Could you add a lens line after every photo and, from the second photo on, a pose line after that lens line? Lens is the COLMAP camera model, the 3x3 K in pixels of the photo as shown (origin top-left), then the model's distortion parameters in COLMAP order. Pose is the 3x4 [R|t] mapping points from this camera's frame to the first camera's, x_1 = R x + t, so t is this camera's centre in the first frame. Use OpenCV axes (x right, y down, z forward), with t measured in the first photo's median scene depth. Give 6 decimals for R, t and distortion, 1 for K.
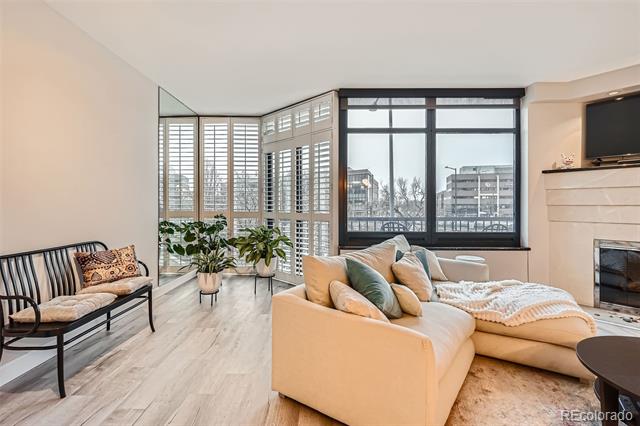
lens RADIAL K [[309.9, 0, 315.4], [0, 309.9, 205.8], [0, 0, 1]] dist [-0.002494, -0.000722]
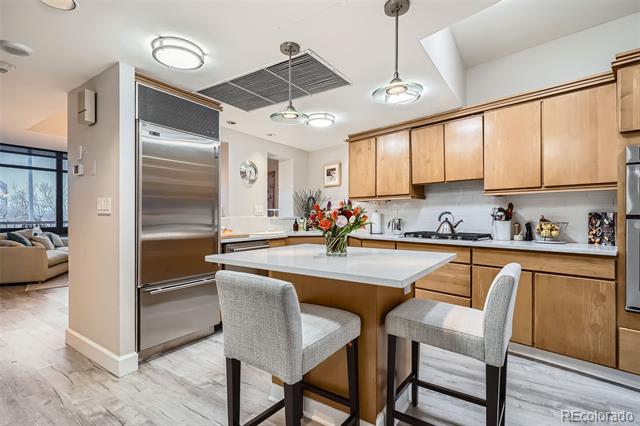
lens RADIAL K [[309.9, 0, 322.4], [0, 309.9, 216.6], [0, 0, 1]] dist [-0.002494, -0.000722]
pose [[0.543217, -0.000414, 0.839592, -0.306249], [0.001445, 0.999999, -0.000443, 0.025027], [-0.839591, 0.001454, 0.543217, -1.252600]]
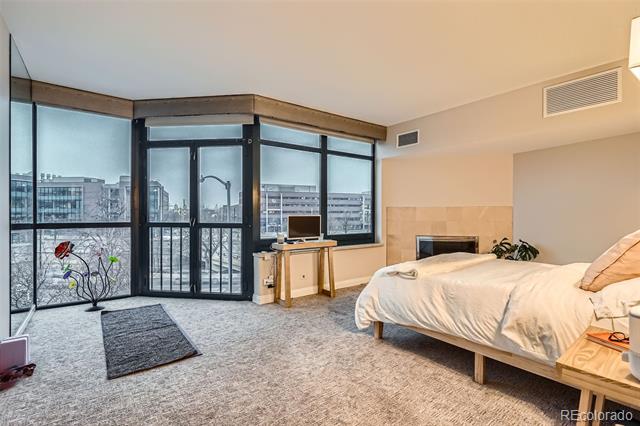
lens RADIAL K [[309.9, 0, 319.4], [0, 309.9, 215.7], [0, 0, 1]] dist [-0.002494, -0.000722]
pose [[0.789204, 0.000913, 0.614131, -0.372885], [0.008155, 0.999895, -0.011966, 0.020074], [-0.614078, 0.014452, 0.789113, 0.070952]]
